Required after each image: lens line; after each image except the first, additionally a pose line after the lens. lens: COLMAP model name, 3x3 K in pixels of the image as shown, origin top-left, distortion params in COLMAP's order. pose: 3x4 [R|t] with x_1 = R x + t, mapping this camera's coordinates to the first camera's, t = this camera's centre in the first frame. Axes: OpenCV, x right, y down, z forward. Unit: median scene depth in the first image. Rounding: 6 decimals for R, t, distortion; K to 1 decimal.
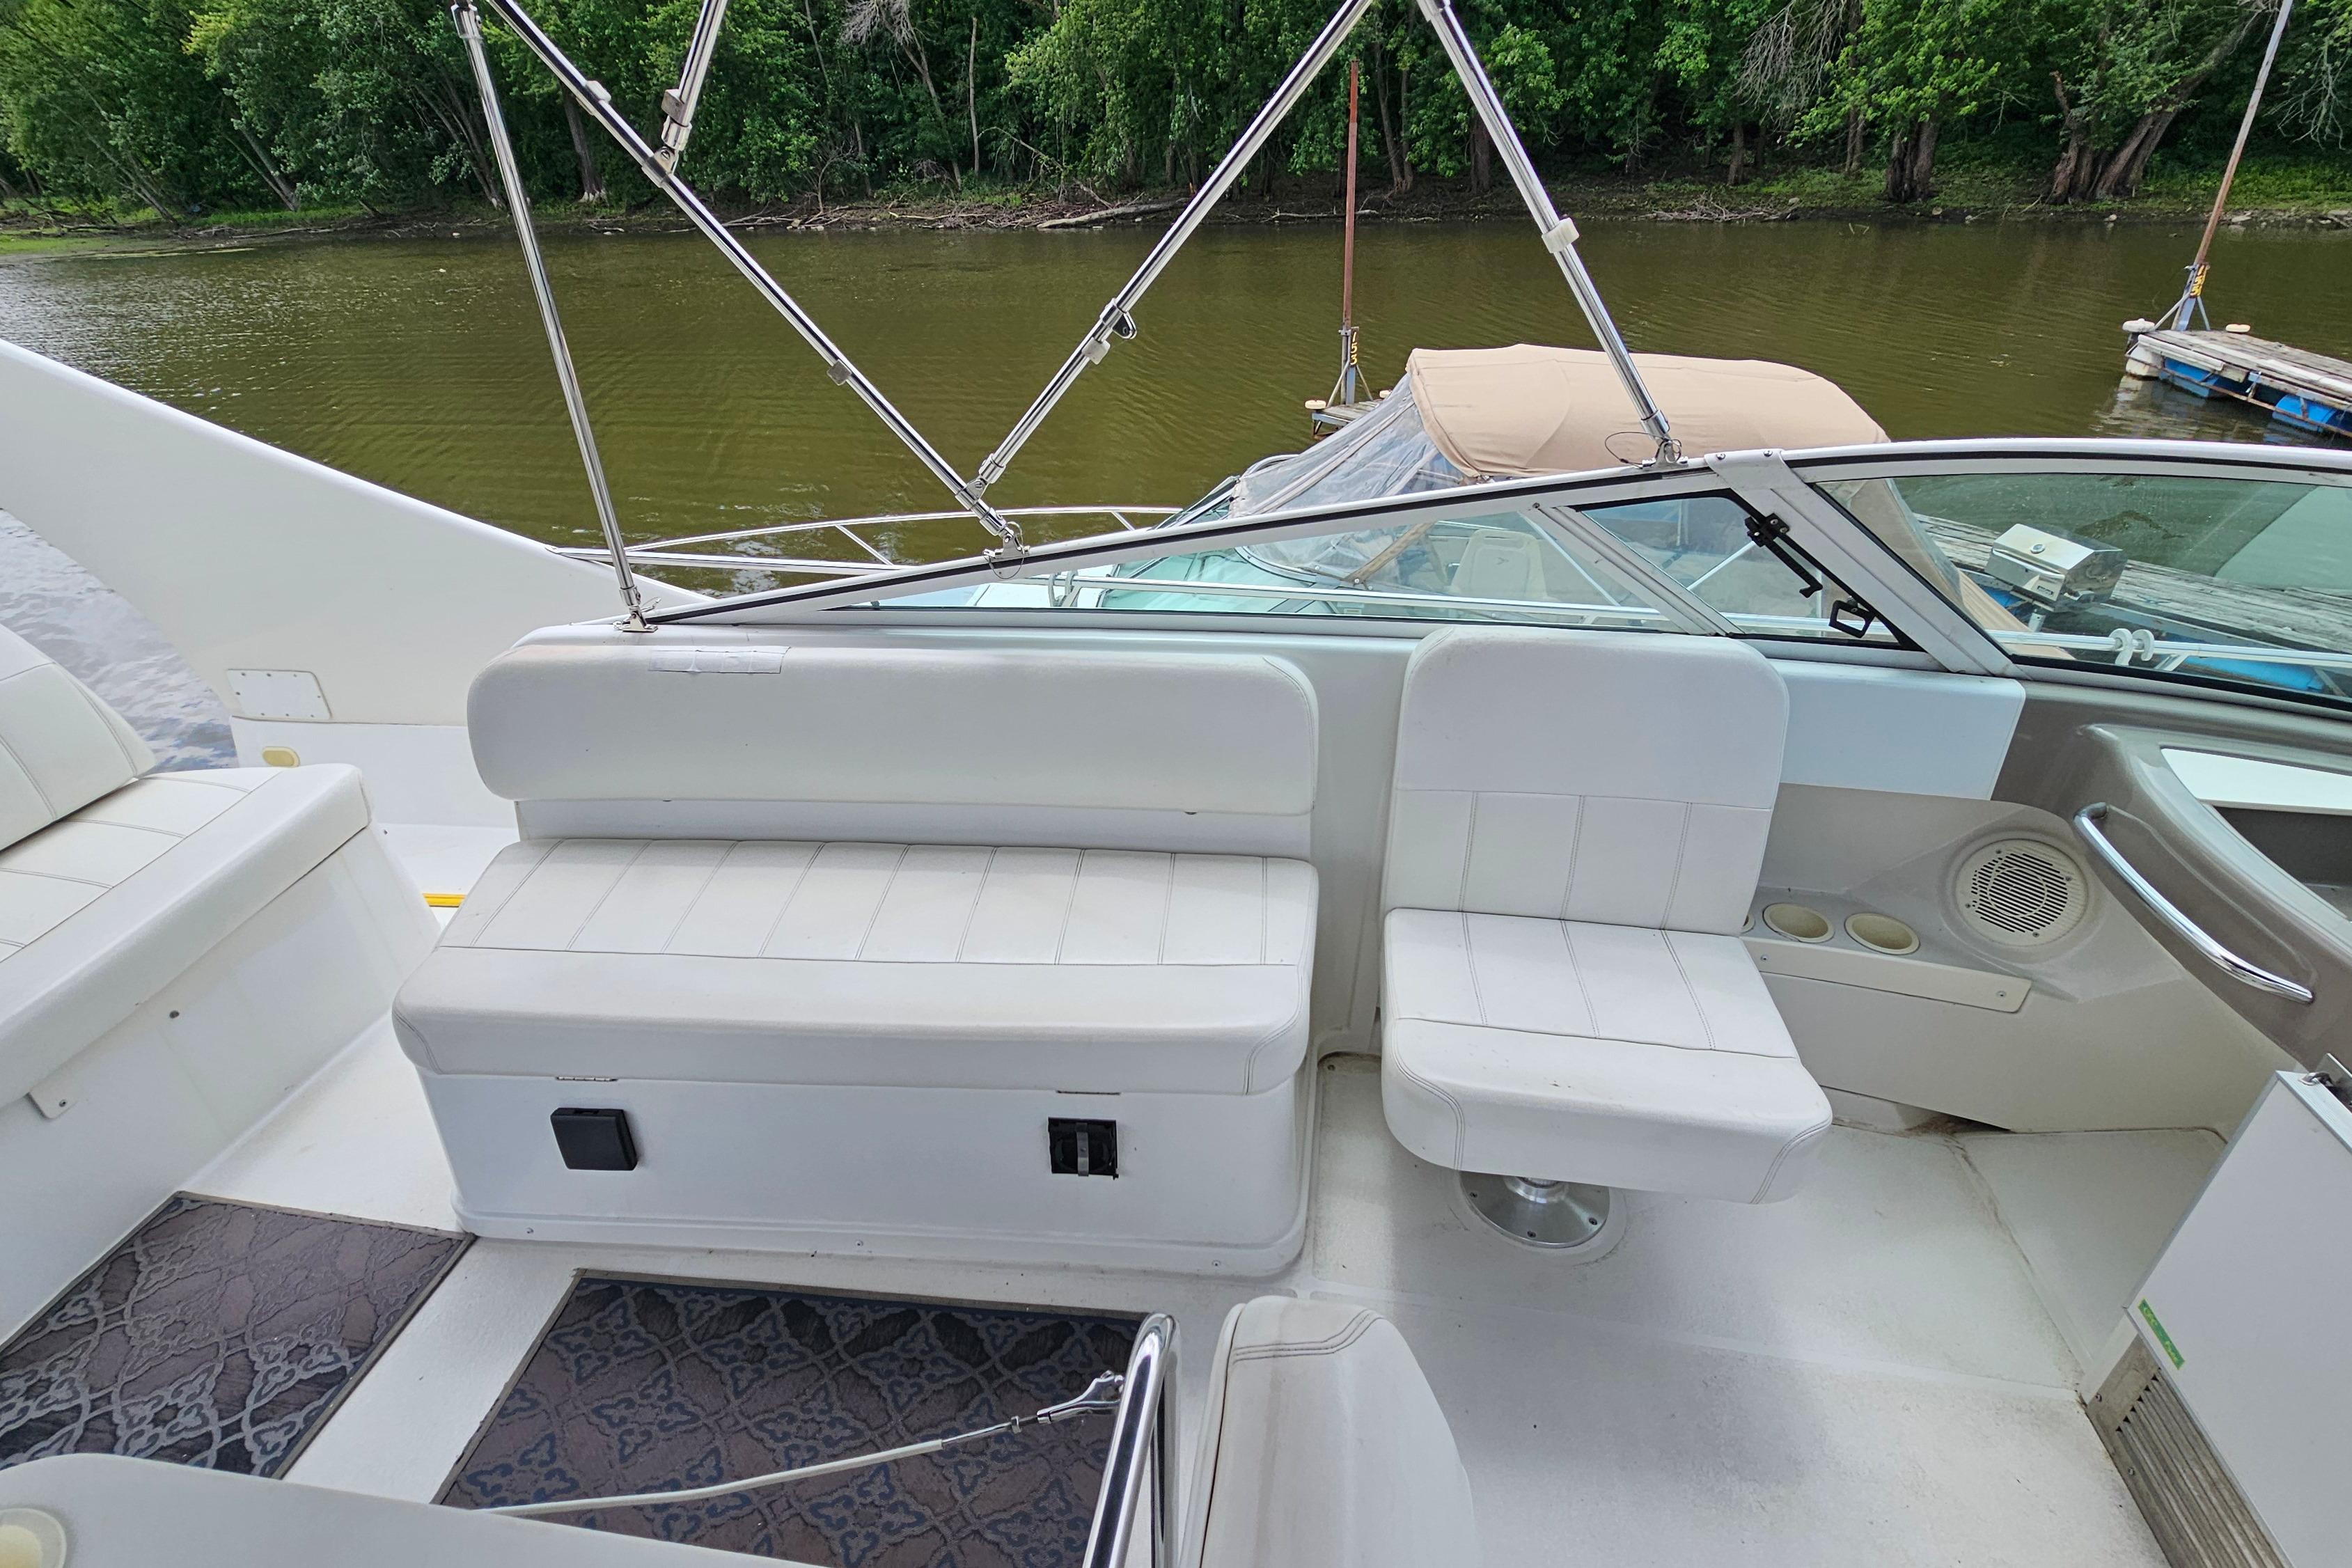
lens RADIAL K [[1123.1, 0, 1175.3], [0, 1123.1, 790.3], [0, 0, 1]] dist [0.003047, -0.001218]
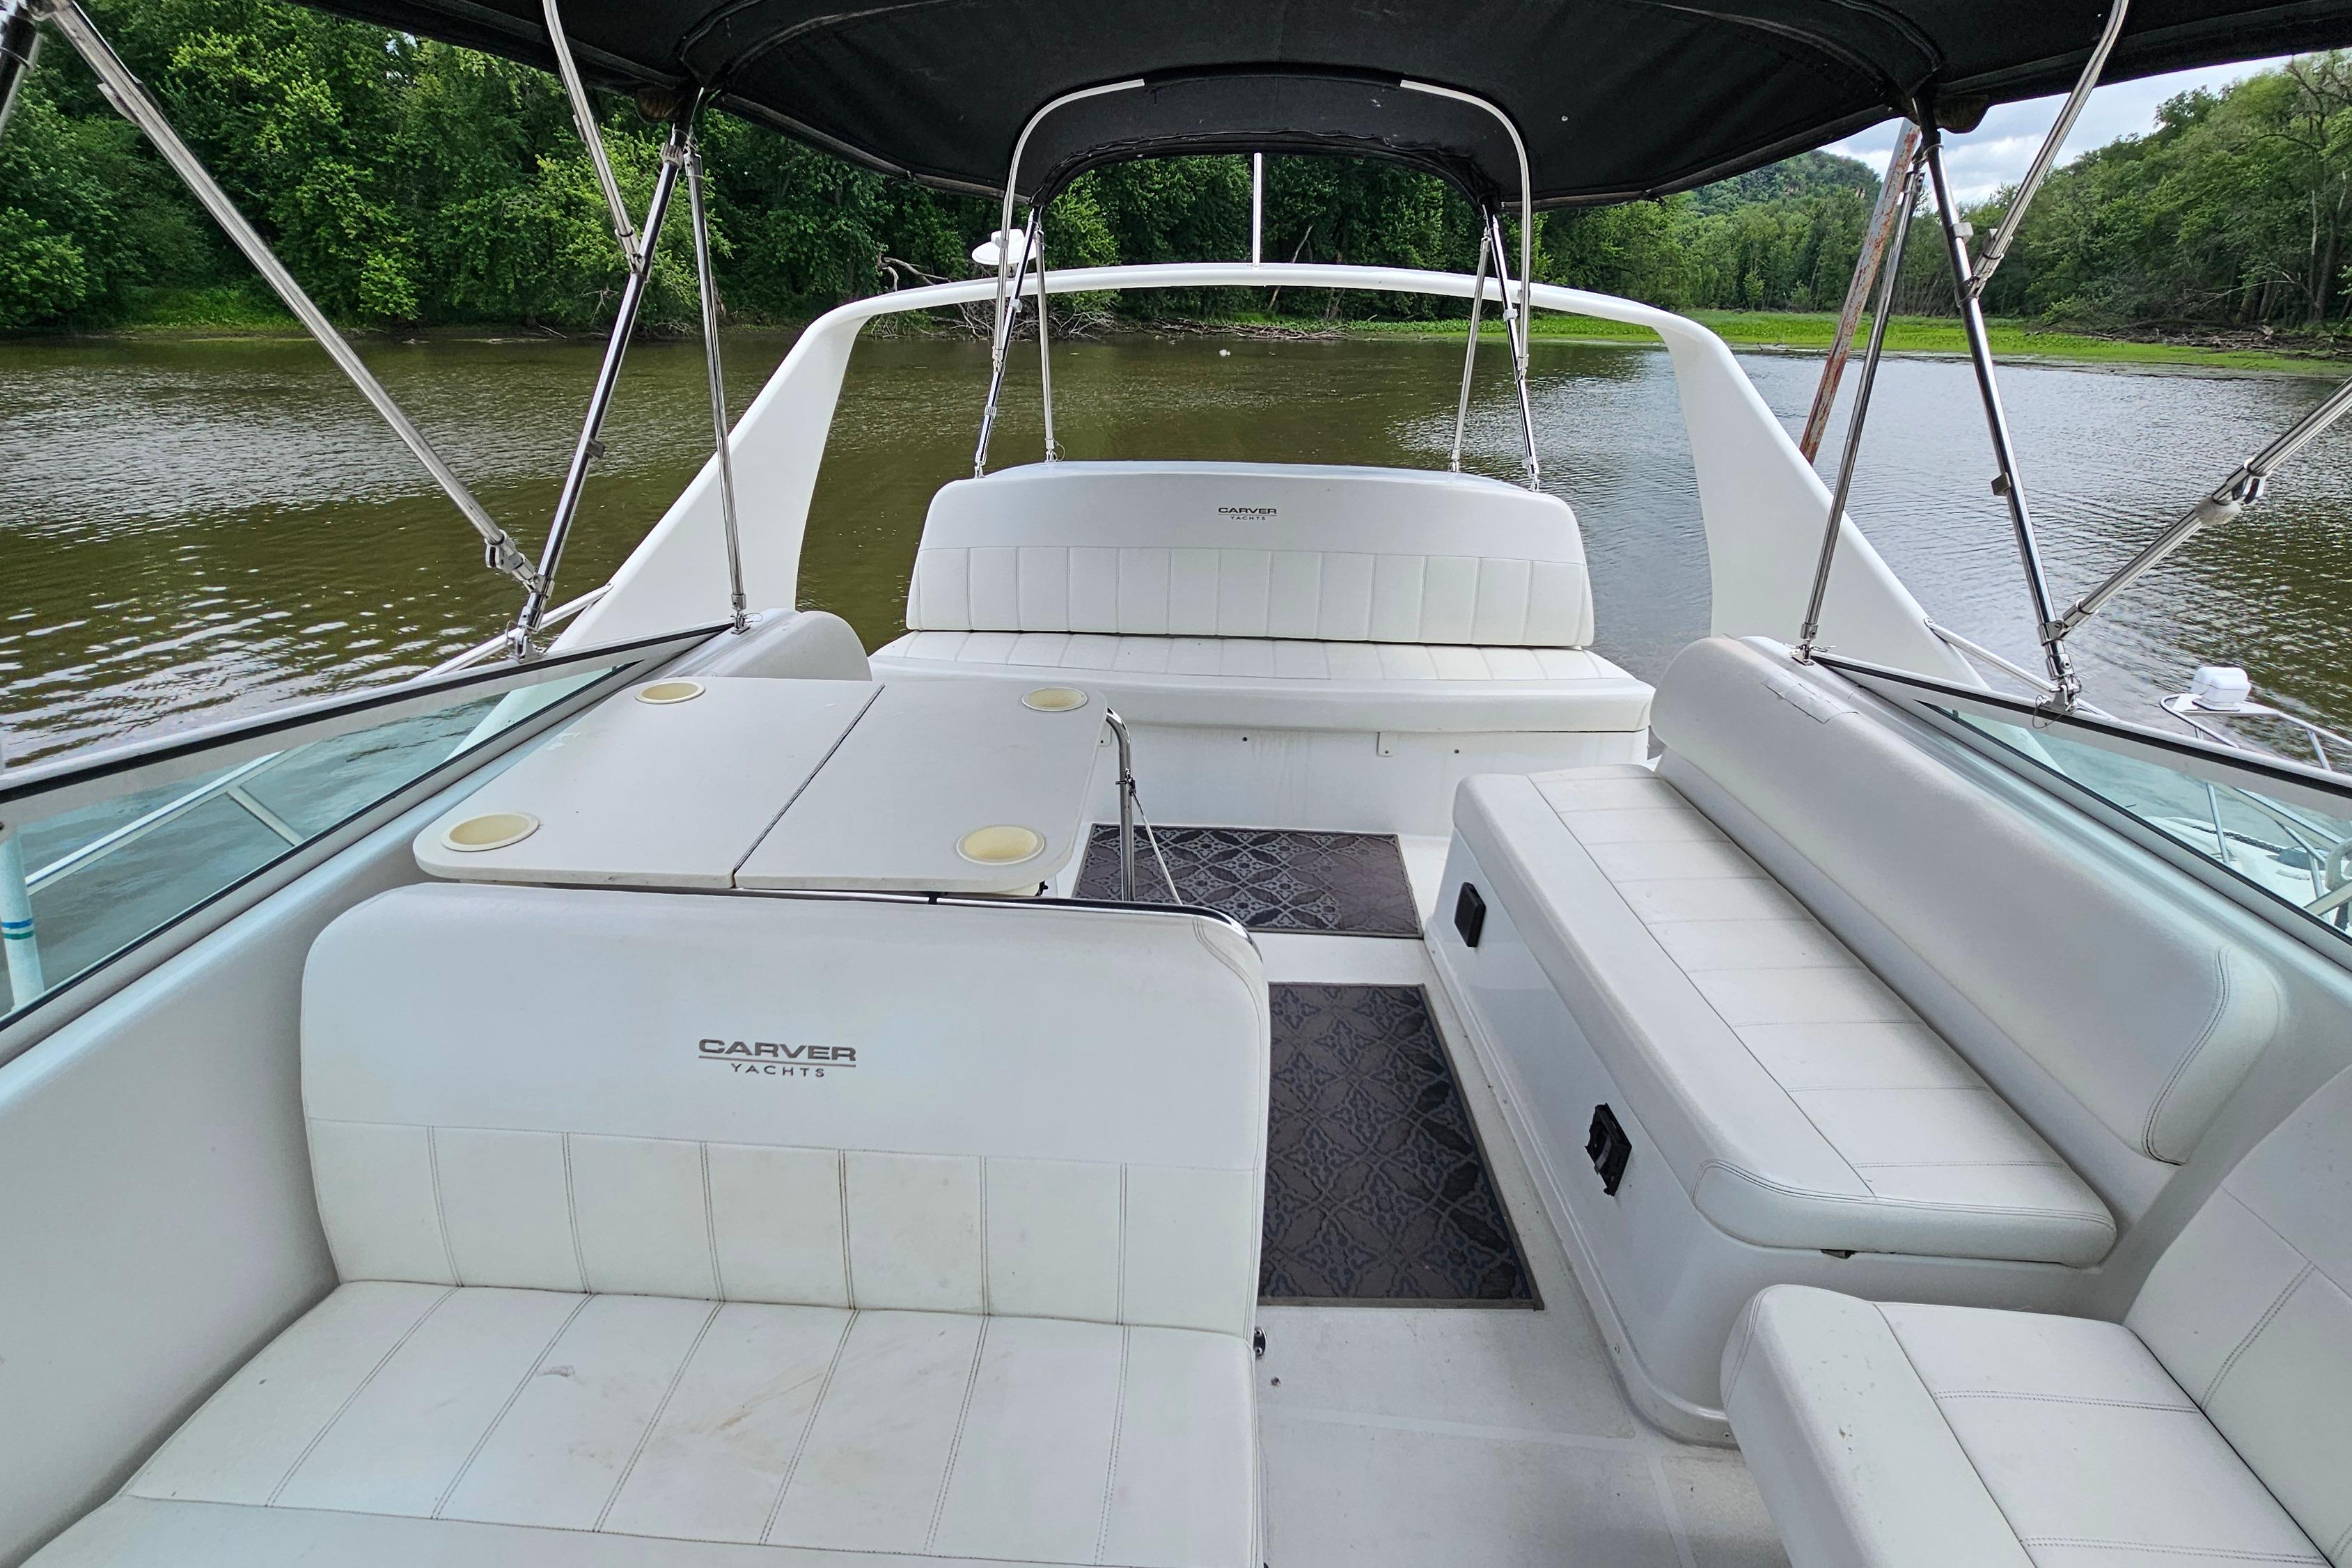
lens RADIAL K [[1119.4, 0, 1164.4], [0, 1119.4, 786.1], [0, 0, 1]] dist [0.004311, -0.001794]
pose [[0.104592, 0.430915, -0.896311, 0.643556], [-0.514656, 0.794643, 0.321981, -0.082459], [0.850994, 0.427615, 0.304886, 0.143378]]
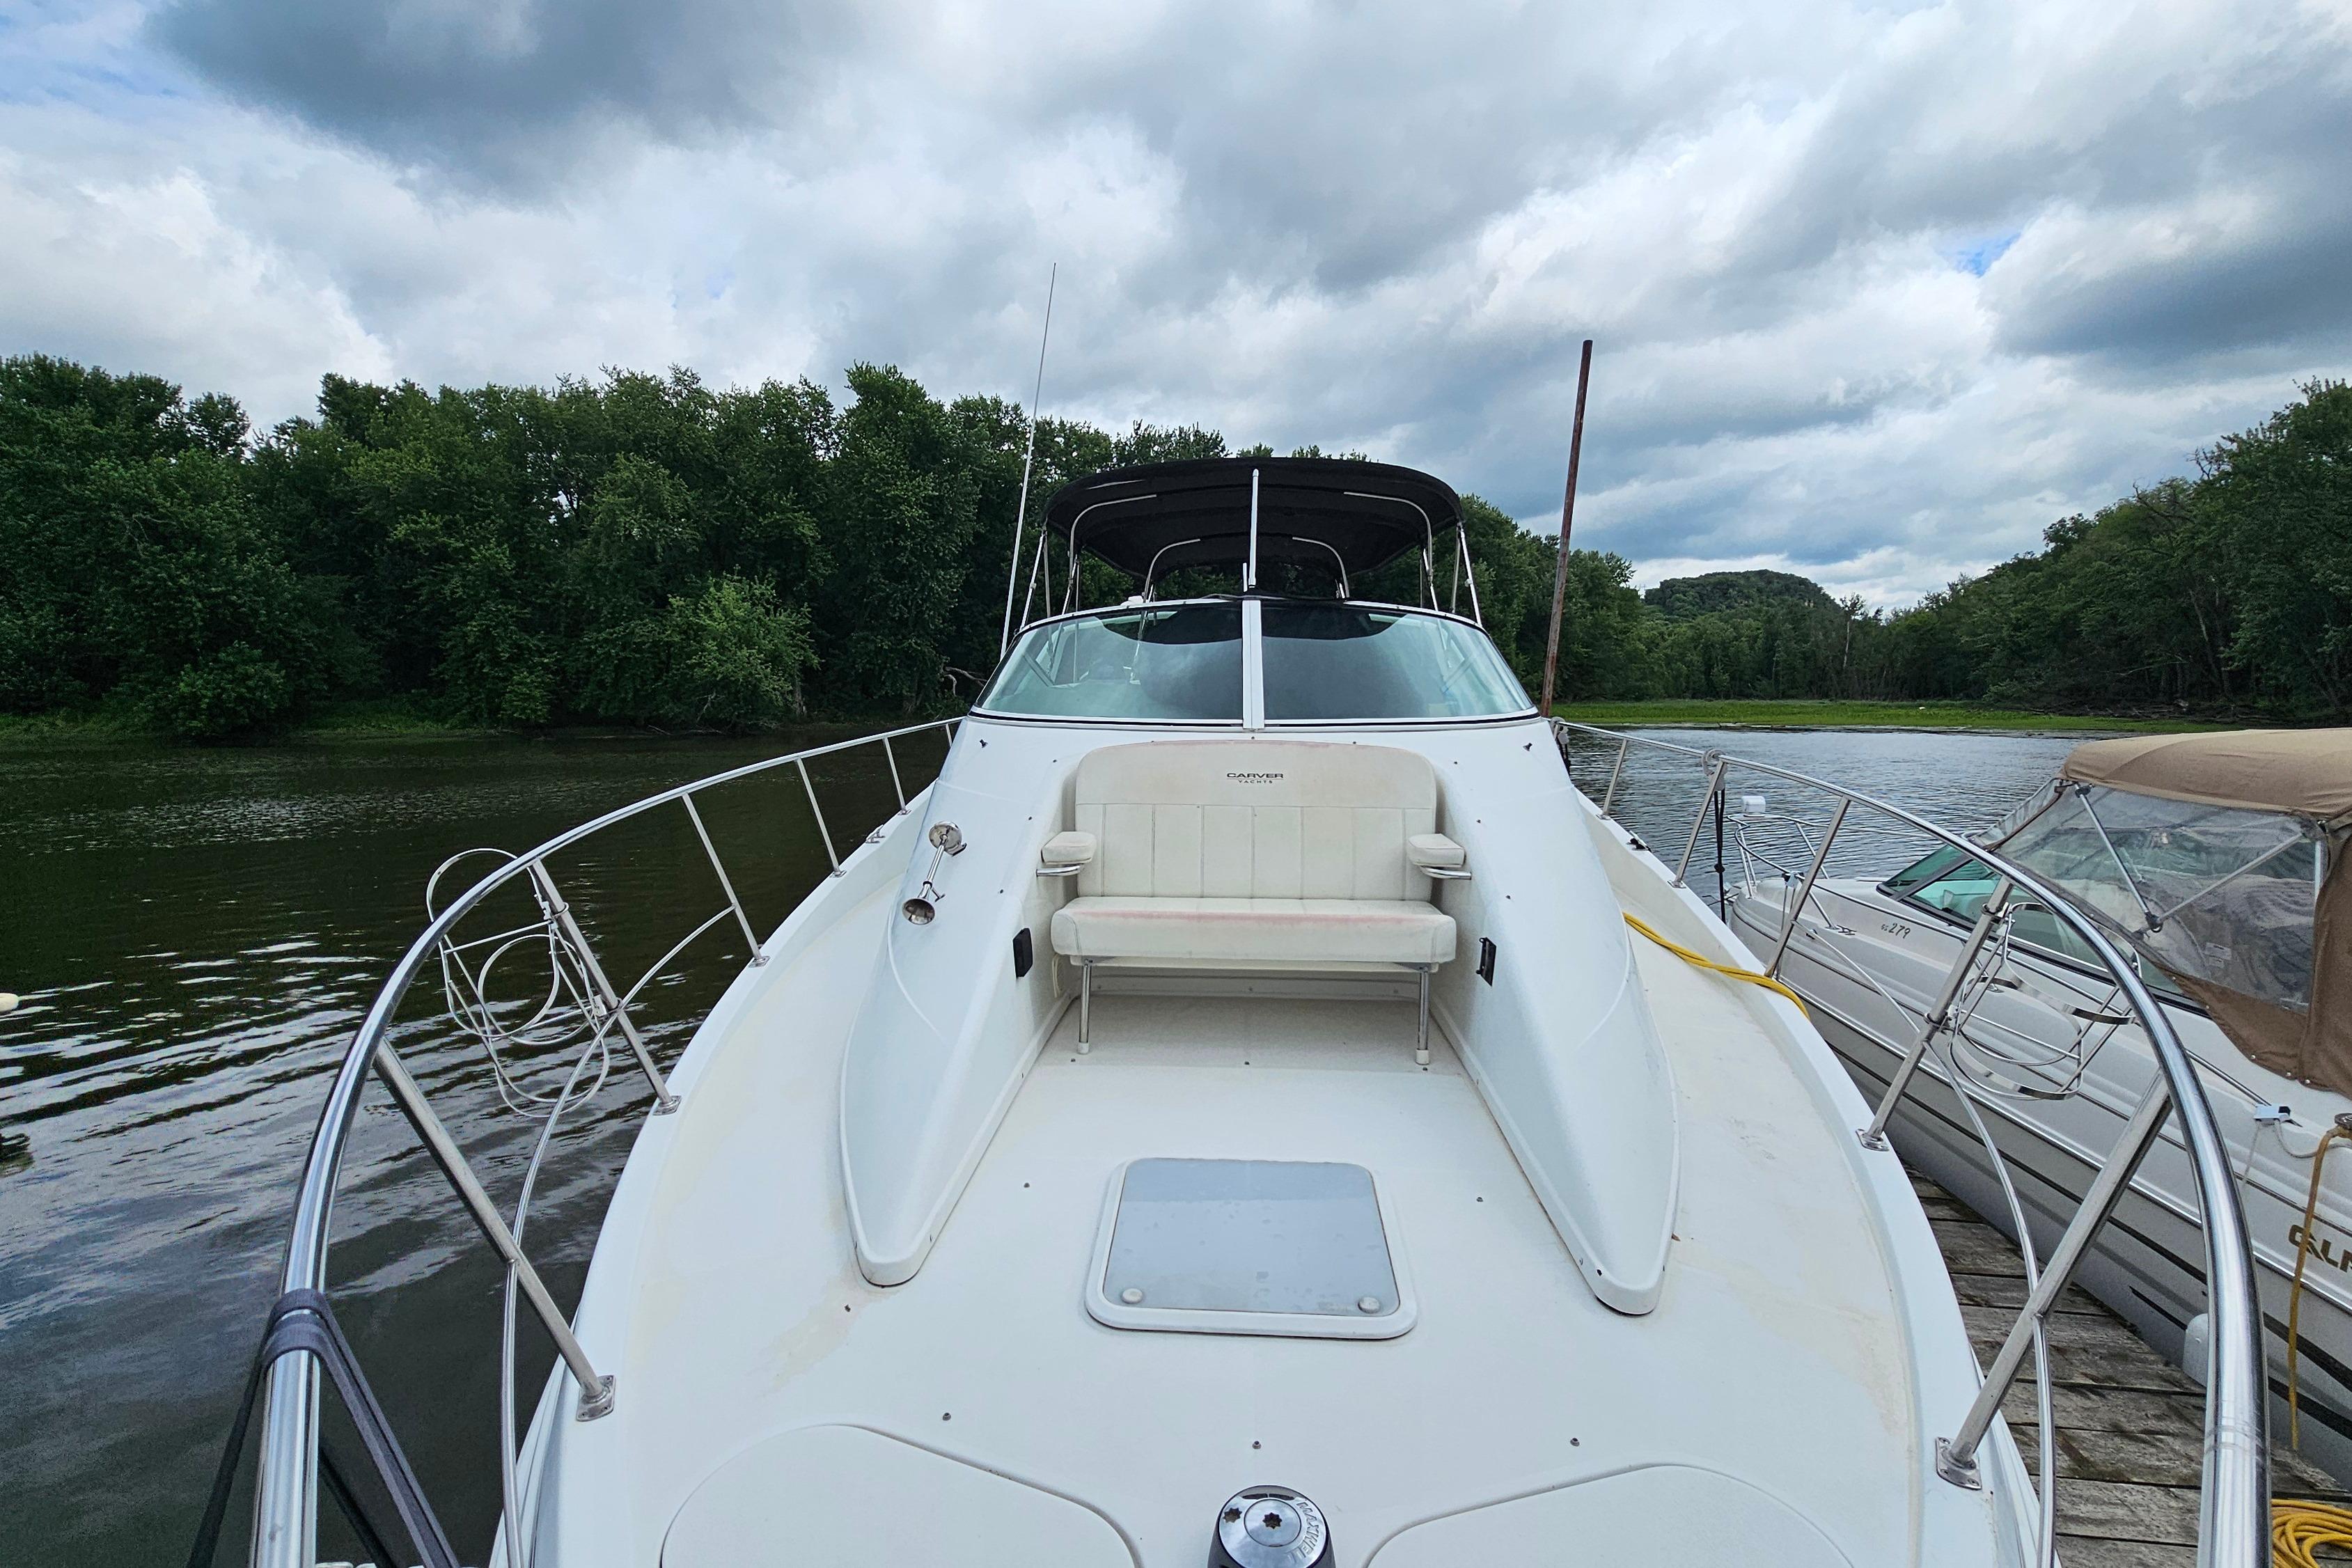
lens RADIAL K [[1147.2, 0, 1176.0], [0, 1147.2, 784.0], [0, 0, 1]] dist [0.002858, -0.000006]
pose [[0.097350, 0.102628, -0.989945, 5.165783], [-0.497310, 0.866607, 0.040936, 0.626285], [0.862094, 0.488324, 0.135402, -0.160769]]
